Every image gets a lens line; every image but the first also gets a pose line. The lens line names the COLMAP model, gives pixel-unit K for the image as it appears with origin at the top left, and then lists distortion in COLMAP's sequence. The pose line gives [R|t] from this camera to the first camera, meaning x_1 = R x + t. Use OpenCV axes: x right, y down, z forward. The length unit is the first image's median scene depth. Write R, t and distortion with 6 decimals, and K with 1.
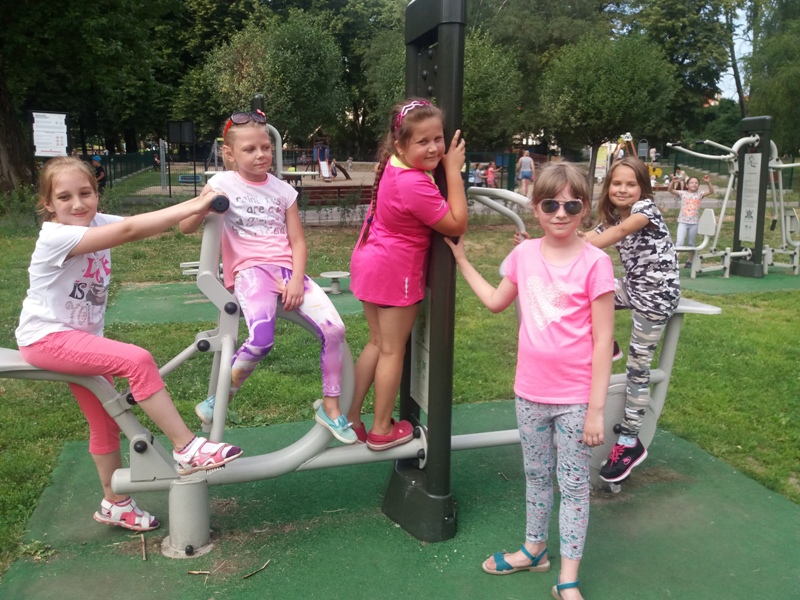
lens RADIAL K [[665.9, 0, 397.5], [0, 665.9, 295.2], [0, 0, 1]] dist [0.000334, -0.021527]
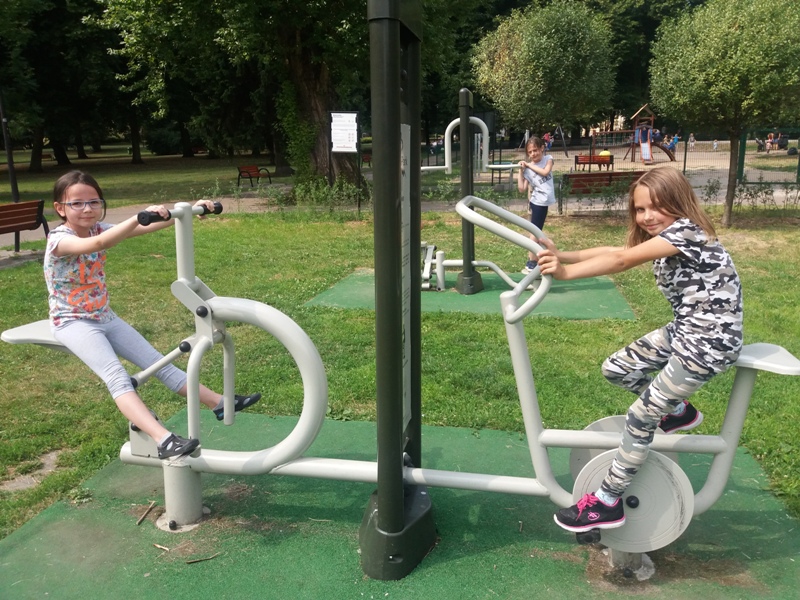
lens RADIAL K [[654.0, 0, 400.0], [0, 654.0, 300.0], [0, 0, 1]] dist [0.098629, -0.205907]
pose [[0.884025, 0.077917, -0.460899, 0.104178], [-0.061853, 0.996838, 0.049884, -0.016006], [0.463328, -0.015591, 0.886049, 0.037078]]
